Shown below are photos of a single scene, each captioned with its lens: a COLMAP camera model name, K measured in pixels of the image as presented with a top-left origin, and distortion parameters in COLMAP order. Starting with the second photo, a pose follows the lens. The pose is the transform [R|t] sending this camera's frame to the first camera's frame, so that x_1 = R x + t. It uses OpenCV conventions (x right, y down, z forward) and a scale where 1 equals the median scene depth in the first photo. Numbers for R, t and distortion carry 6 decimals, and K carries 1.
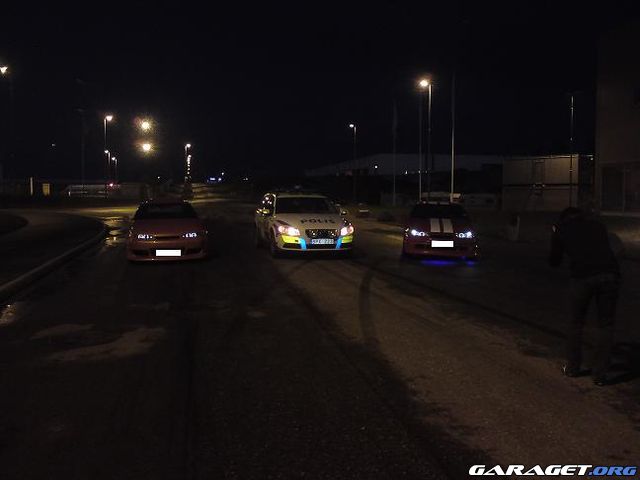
lens RADIAL K [[666.1, 0, 320.0], [0, 666.1, 240.0], [0, 0, 1]] dist [0.108952, -0.263891]
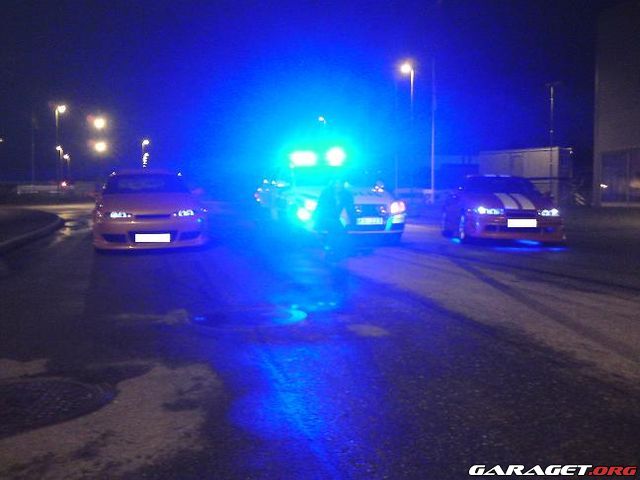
lens RADIAL K [[666.1, 0, 320.0], [0, 666.1, 240.0], [0, 0, 1]] dist [0.108952, -0.263891]
pose [[0.997992, -0.008980, 0.062698, -0.088648], [0.009114, 0.999957, -0.001852, 0.022393], [-0.062679, 0.002419, 0.998031, 0.260291]]
